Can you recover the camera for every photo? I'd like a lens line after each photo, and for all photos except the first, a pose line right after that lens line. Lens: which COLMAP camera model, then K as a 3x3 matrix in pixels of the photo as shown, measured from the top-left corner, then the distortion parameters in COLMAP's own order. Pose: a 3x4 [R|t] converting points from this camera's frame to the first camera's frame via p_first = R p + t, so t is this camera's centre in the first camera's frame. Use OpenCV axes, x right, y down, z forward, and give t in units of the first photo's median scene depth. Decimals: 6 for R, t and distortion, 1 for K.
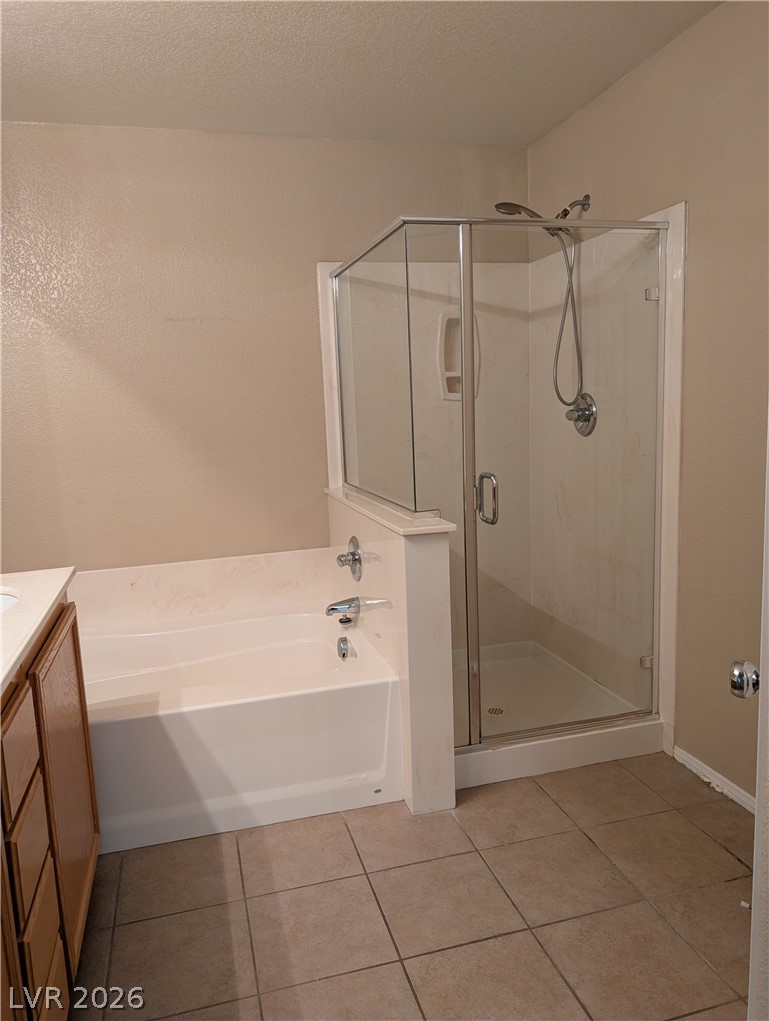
lens RADIAL K [[727.7, 0, 383.6], [0, 727.7, 510.7], [0, 0, 1]] dist [0.007282, -0.004482]
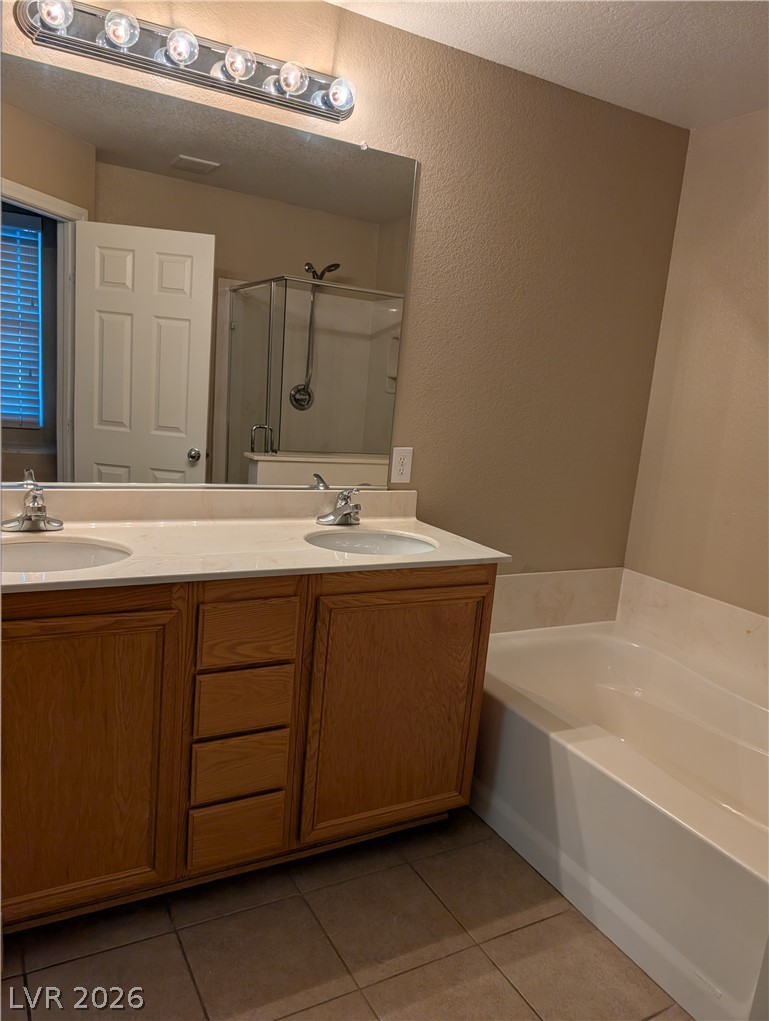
lens RADIAL K [[727.7, 0, 383.6], [0, 727.7, 512.6], [0, 0, 1]] dist [0.007282, -0.004482]
pose [[0.227127, 0.227505, -0.946919, 0.513359], [-0.236936, 0.956023, 0.172861, -0.123610], [0.944603, 0.185097, 0.271043, 0.500882]]
